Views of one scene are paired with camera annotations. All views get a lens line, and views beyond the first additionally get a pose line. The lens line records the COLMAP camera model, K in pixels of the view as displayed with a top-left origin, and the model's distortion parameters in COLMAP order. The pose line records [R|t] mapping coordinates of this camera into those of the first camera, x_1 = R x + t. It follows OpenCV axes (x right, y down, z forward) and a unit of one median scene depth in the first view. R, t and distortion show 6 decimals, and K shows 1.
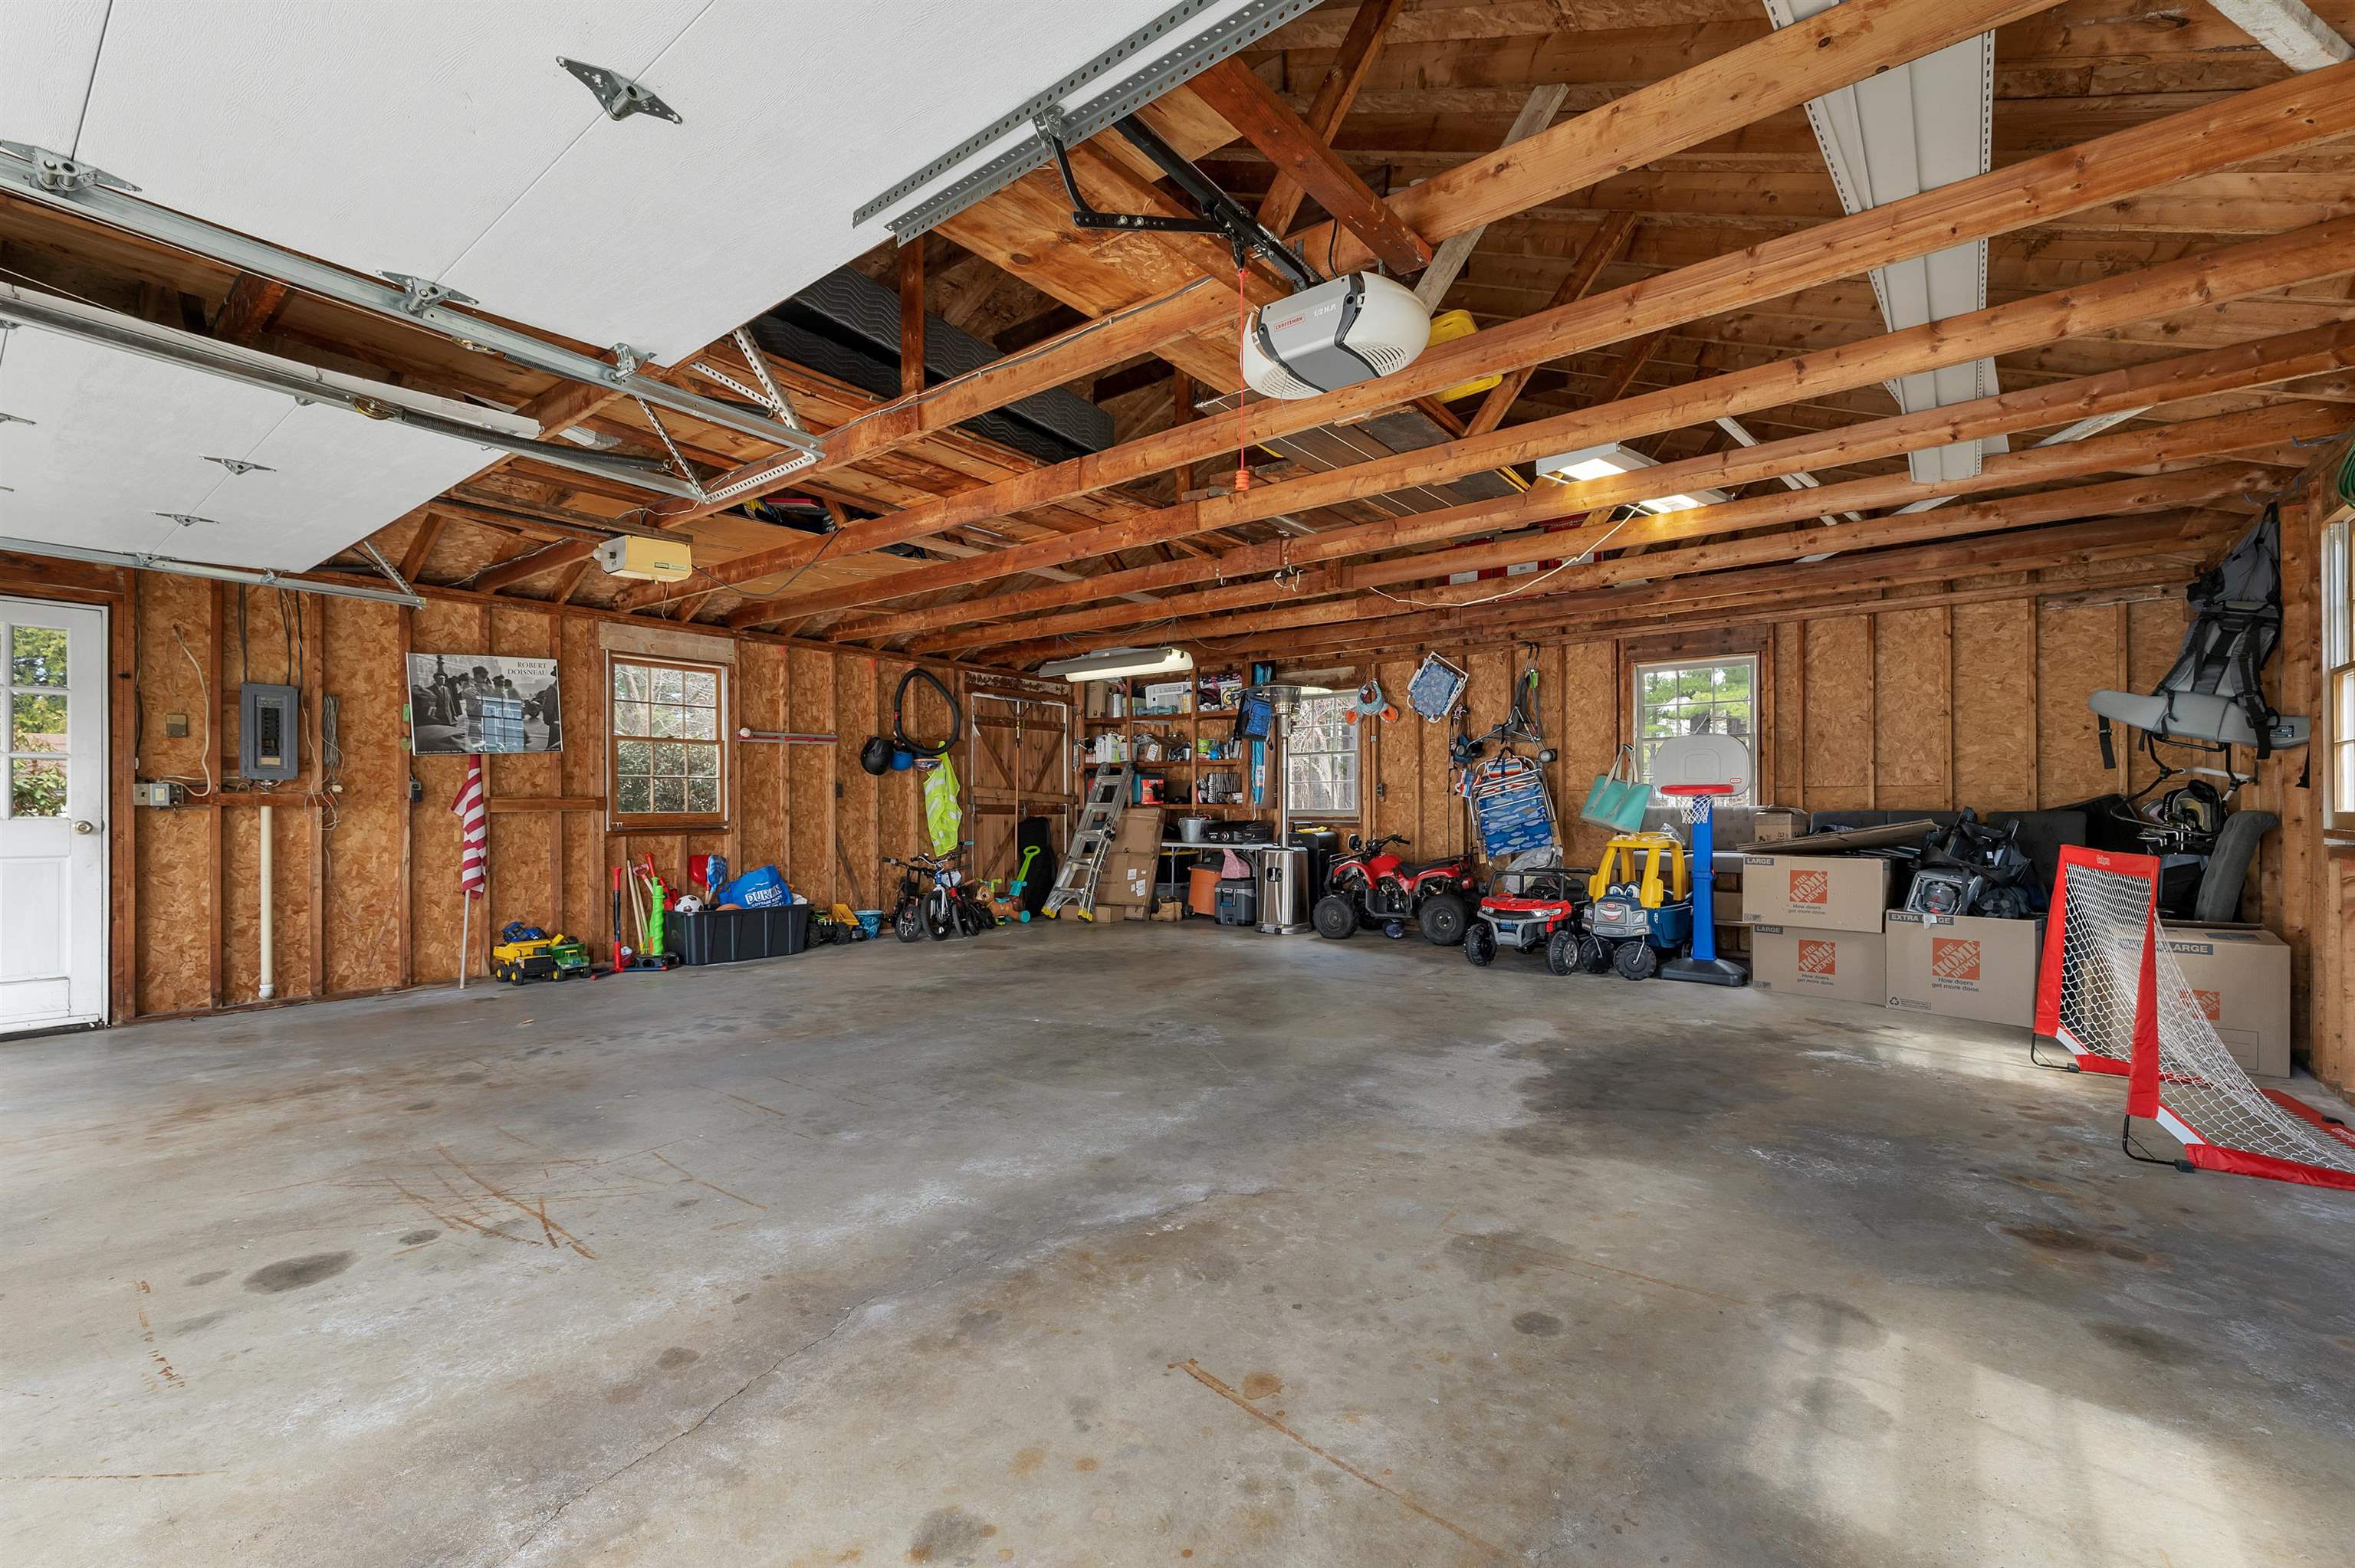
lens RADIAL K [[1005.7, 0, 1191.1], [0, 1005.7, 791.7], [0, 0, 1]] dist [0.000533, 0.000528]
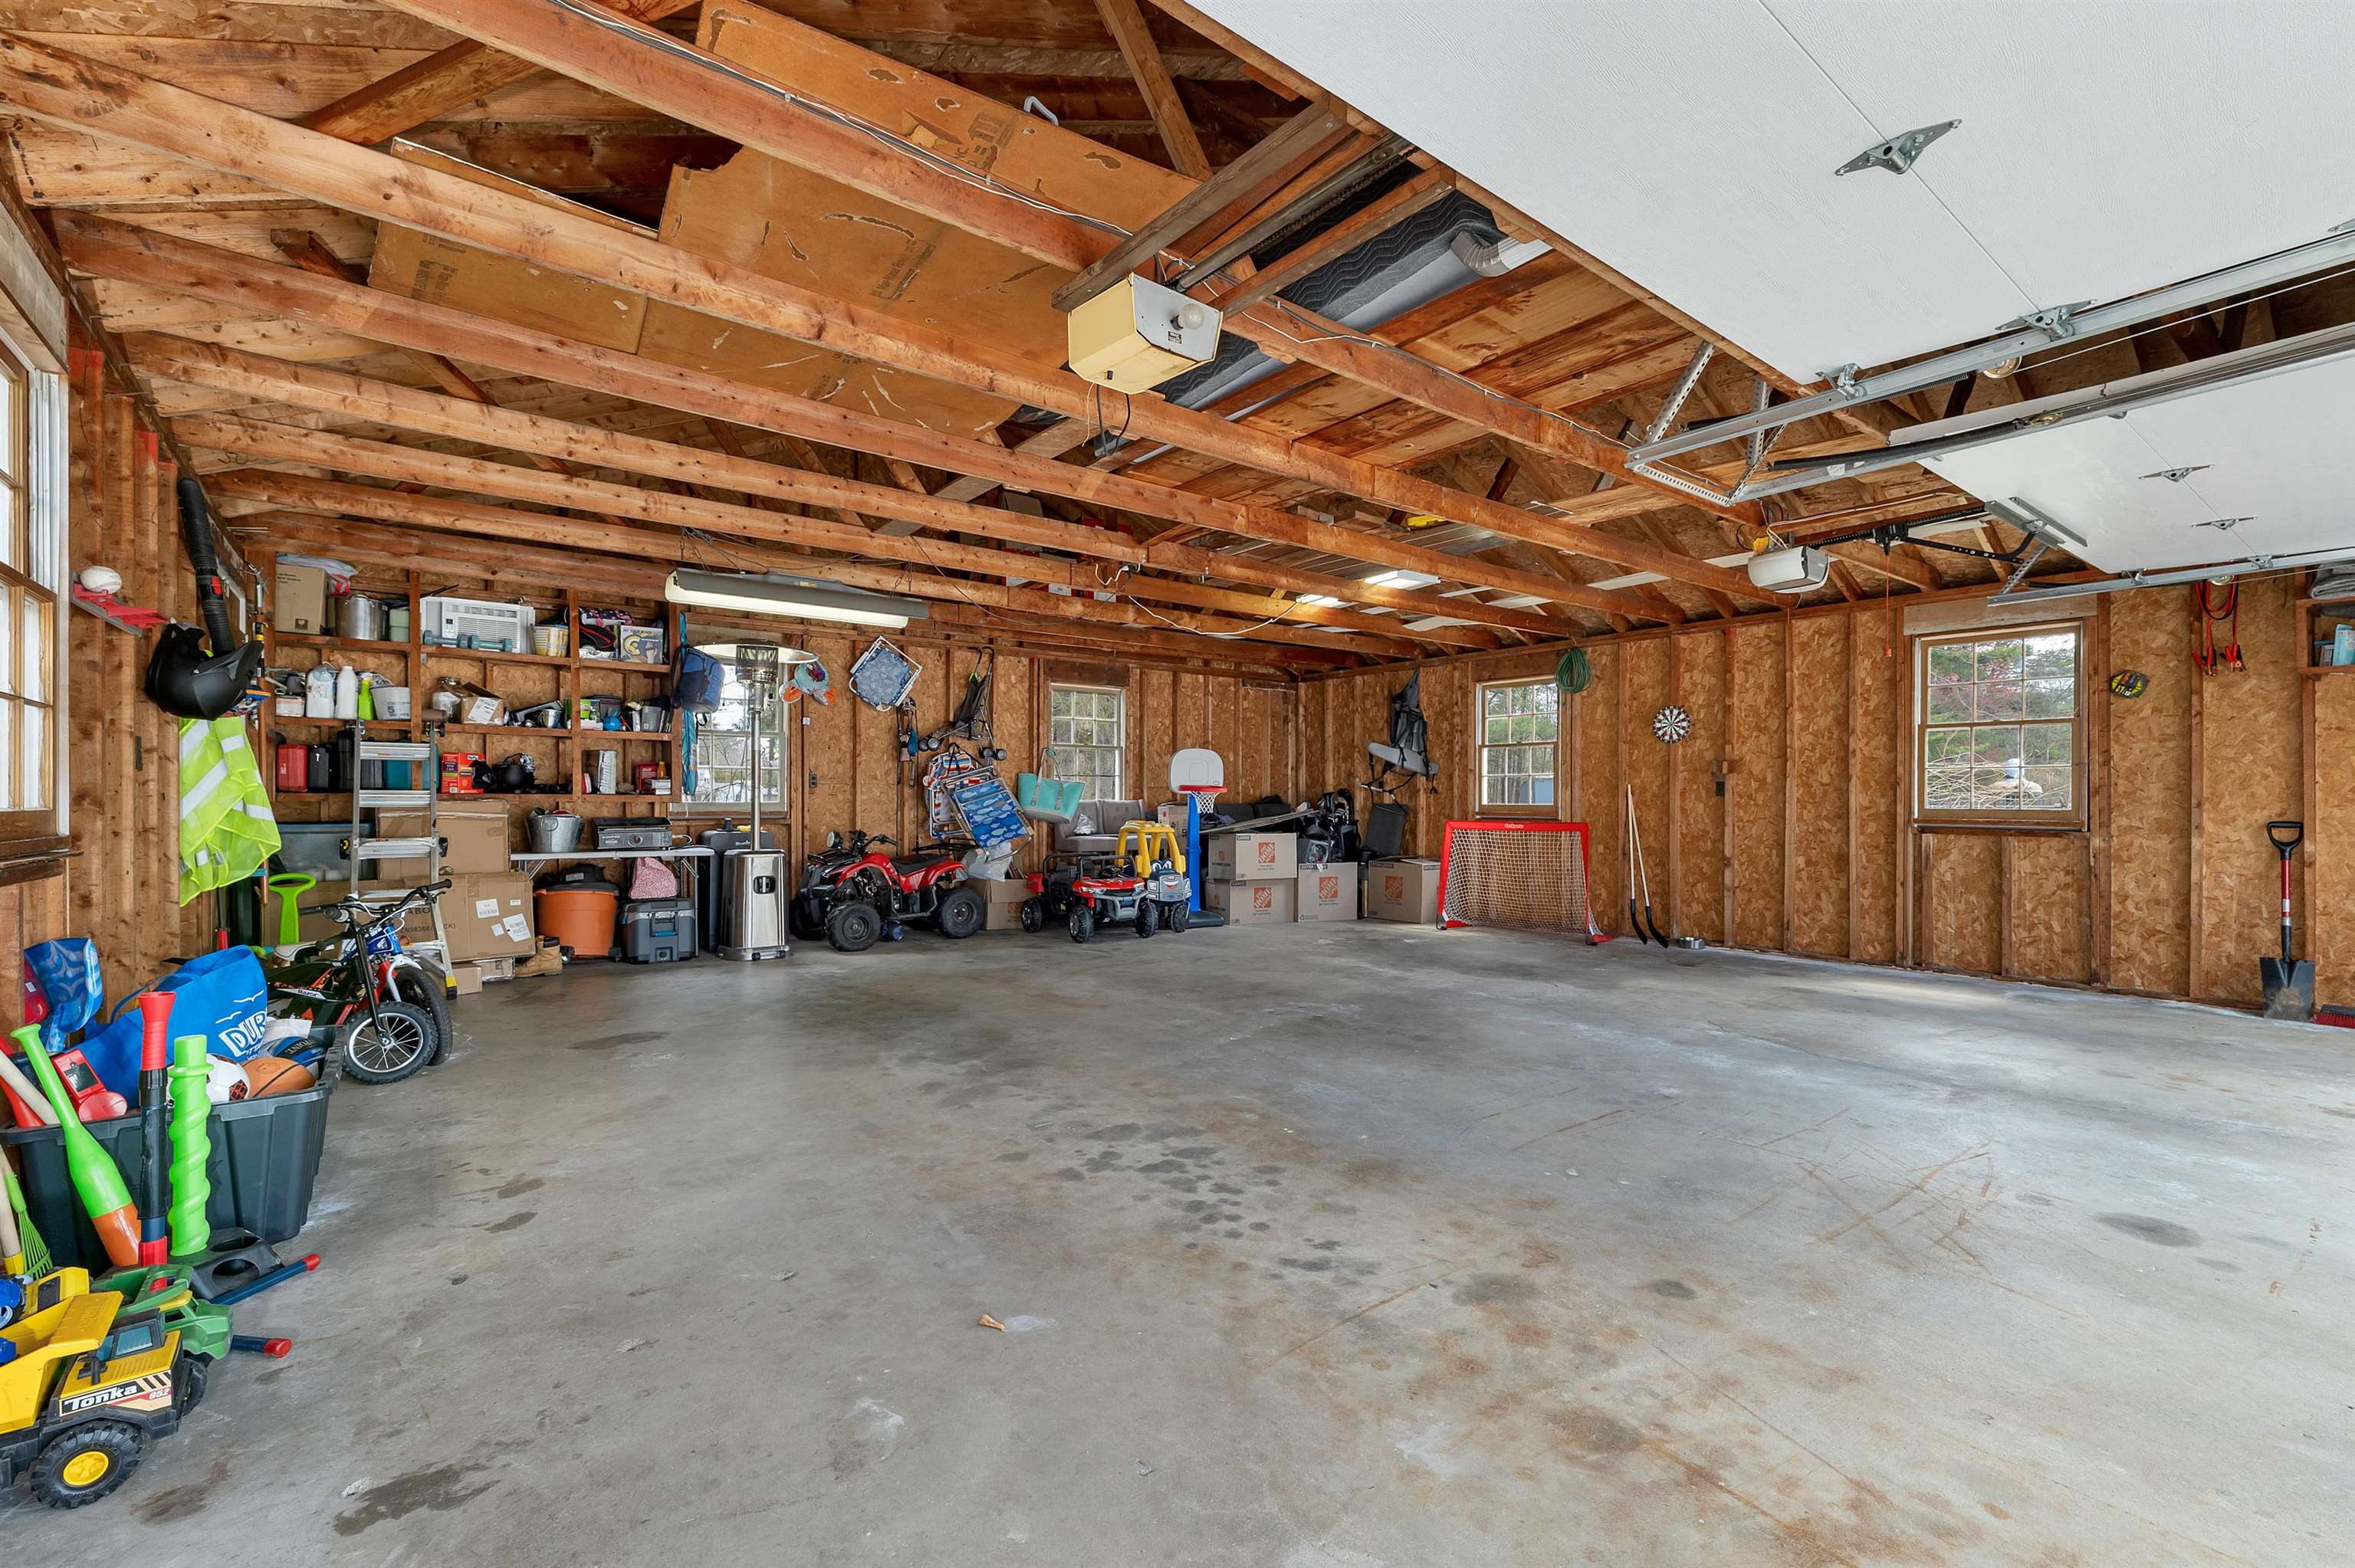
lens RADIAL K [[1005.7, 0, 1188.8], [0, 1005.7, 800.0], [0, 0, 1]] dist [0.000533, 0.000528]
pose [[0.246095, 0.001690, 0.969244, -1.343419], [-0.016717, 0.999857, 0.002501, 0.017149], [-0.969101, -0.016818, 0.246088, 1.068031]]
